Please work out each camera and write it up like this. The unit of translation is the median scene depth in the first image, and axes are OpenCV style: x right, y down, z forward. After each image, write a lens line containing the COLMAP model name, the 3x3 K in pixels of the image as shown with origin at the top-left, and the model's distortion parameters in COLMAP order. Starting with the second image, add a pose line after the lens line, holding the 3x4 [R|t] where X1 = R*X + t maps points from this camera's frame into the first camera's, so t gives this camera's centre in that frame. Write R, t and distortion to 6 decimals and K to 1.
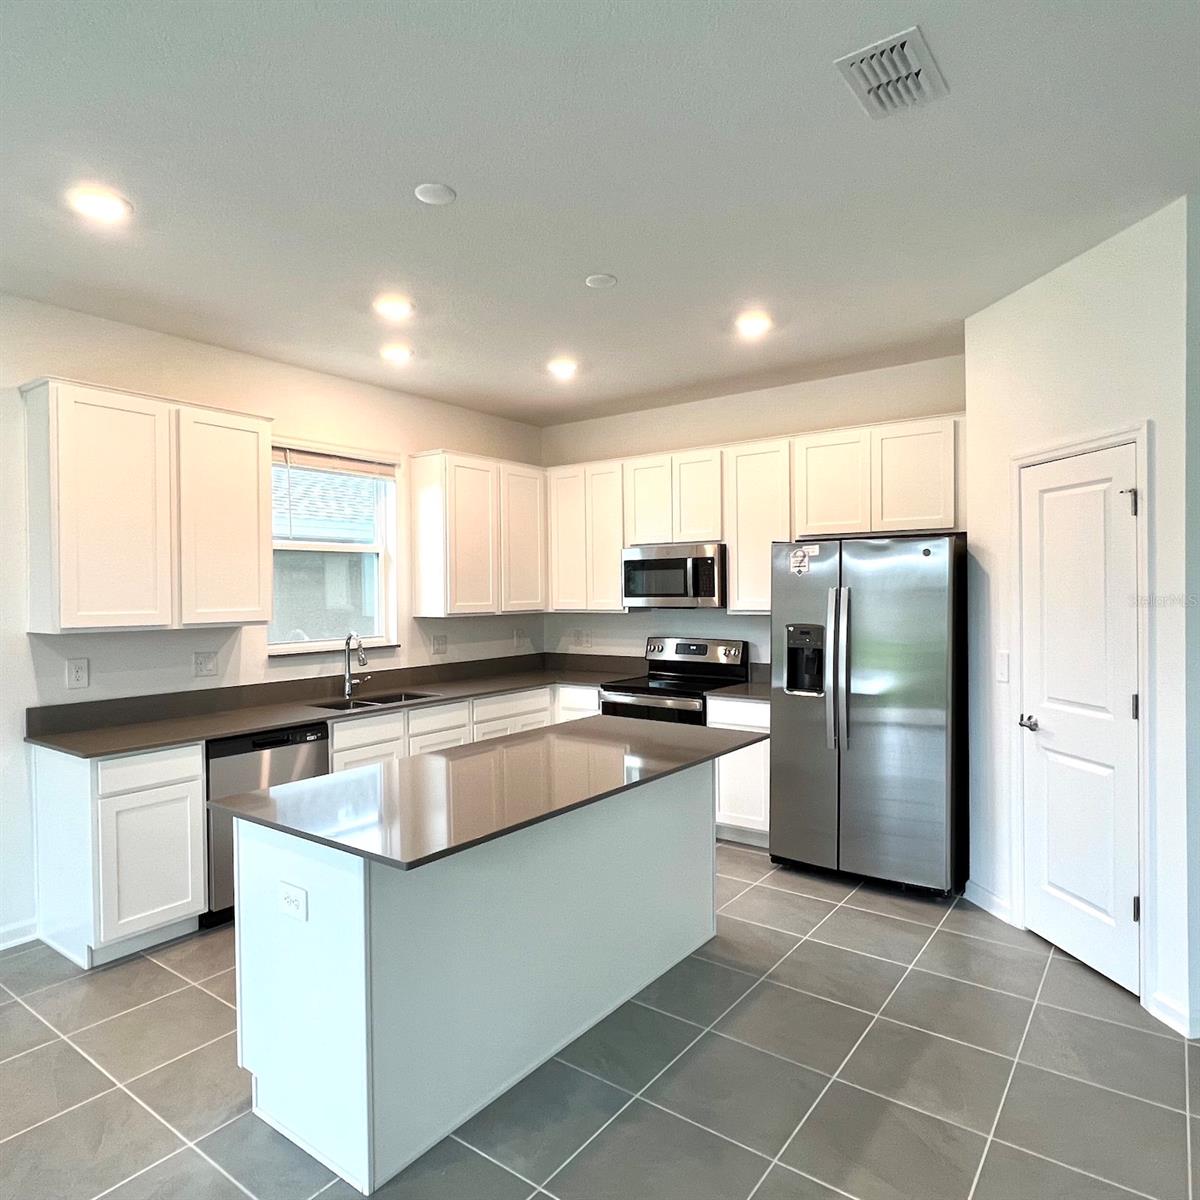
lens RADIAL K [[785.3, 0, 566.0], [0, 785.3, 599.0], [0, 0, 1]] dist [0.004999, 0.001929]
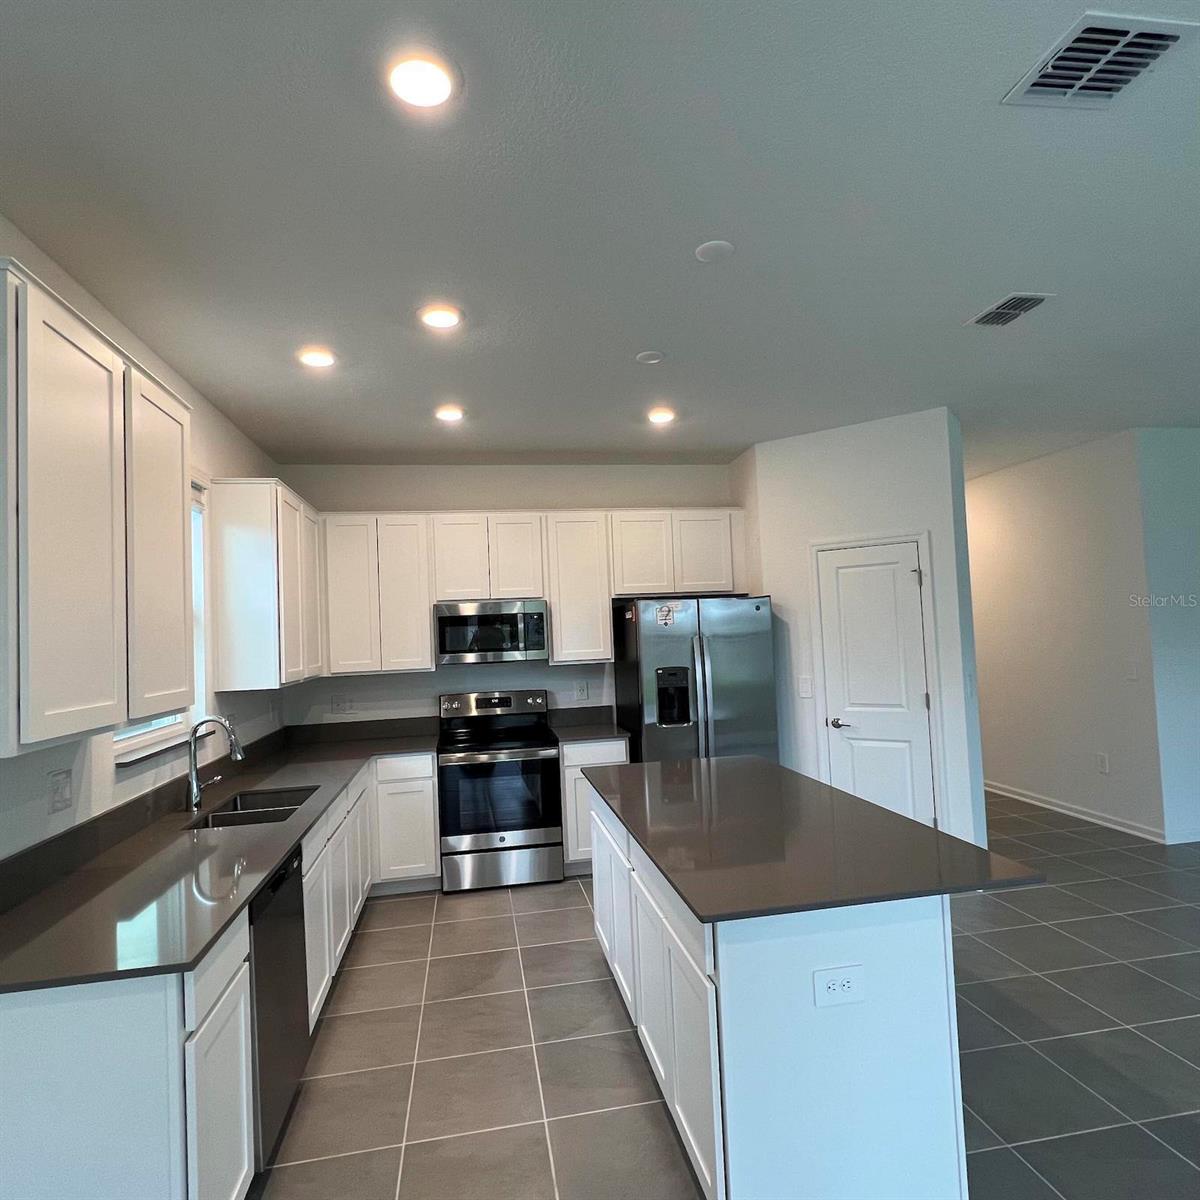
lens RADIAL K [[727.7, 0, 600.0], [0, 727.7, 600.0], [0, 0, 1]] dist [-0.002793, -0.002769]
pose [[0.672240, 0.015684, 0.740167, -0.590322], [0.043929, 0.997169, -0.061028, -0.007612], [-0.739029, 0.073540, 0.669648, 0.322706]]
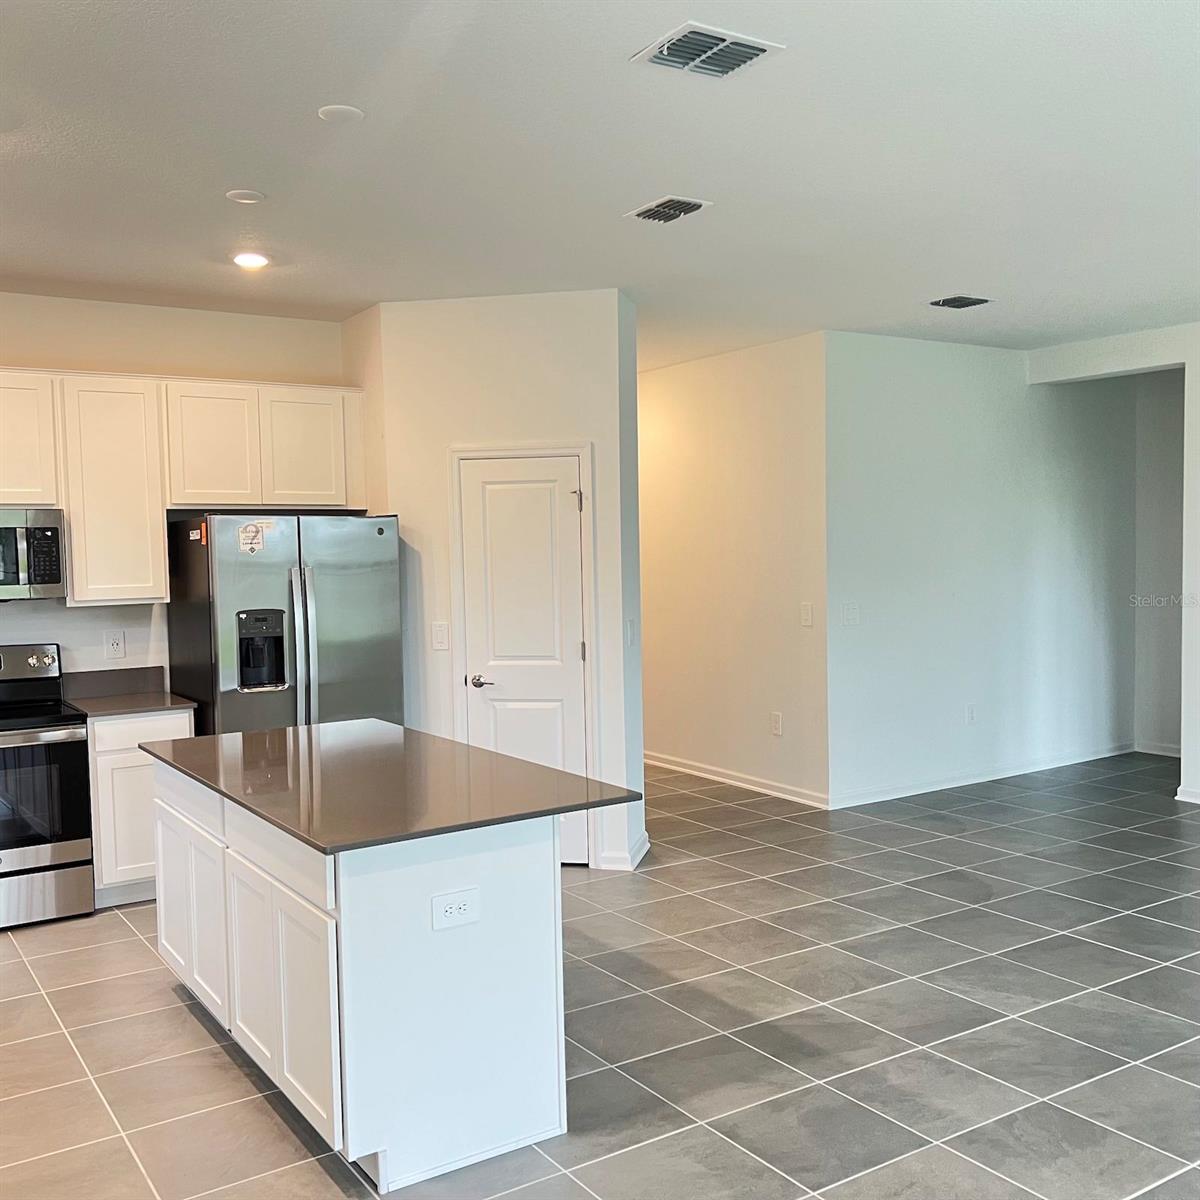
lens RADIAL K [[1206.4, 0, 622.2], [0, 1206.4, 615.3], [0, 0, 1]] dist [0.030928, -0.008847]
pose [[0.315217, -0.047570, 0.947827, -0.835165], [0.027269, 0.998785, 0.041059, -0.005889], [-0.948628, 0.012904, 0.316131, 0.190296]]
